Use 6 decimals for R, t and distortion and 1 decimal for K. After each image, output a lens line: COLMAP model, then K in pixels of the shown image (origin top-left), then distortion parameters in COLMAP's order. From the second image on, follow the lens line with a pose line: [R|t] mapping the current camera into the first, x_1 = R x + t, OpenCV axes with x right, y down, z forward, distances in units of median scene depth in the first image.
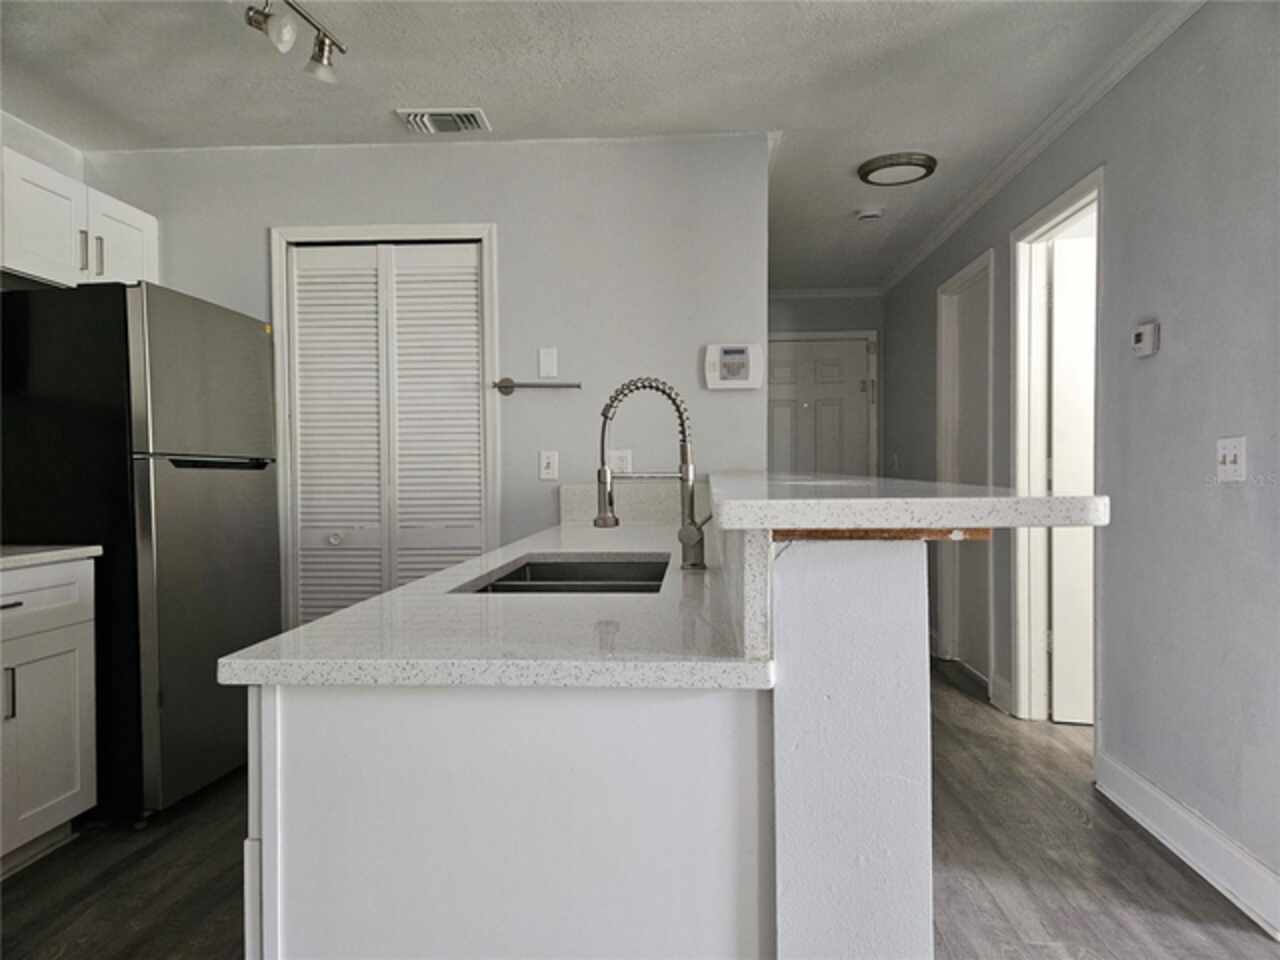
lens RADIAL K [[869.1, 0, 644.6], [0, 869.1, 476.3], [0, 0, 1]] dist [0.053588, -0.037999]
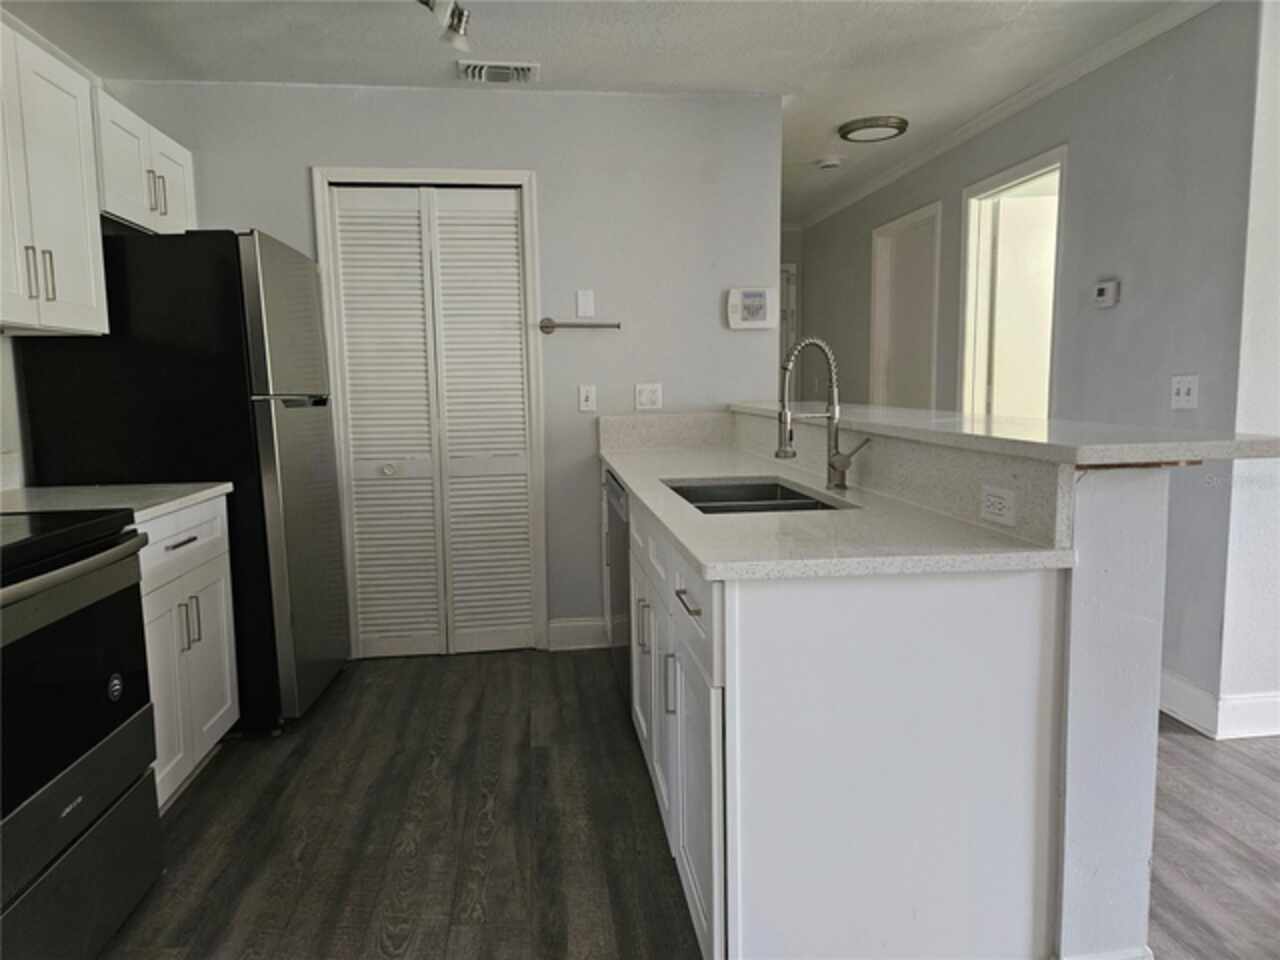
lens RADIAL K [[869.1, 0, 633.6], [0, 869.1, 474.0], [0, 0, 1]] dist [0.053588, -0.037999]
pose [[0.983748, -0.028144, 0.177335, -0.257839], [0.011434, 0.995454, 0.094557, -0.021269], [-0.179190, -0.090993, 0.979598, -0.102733]]
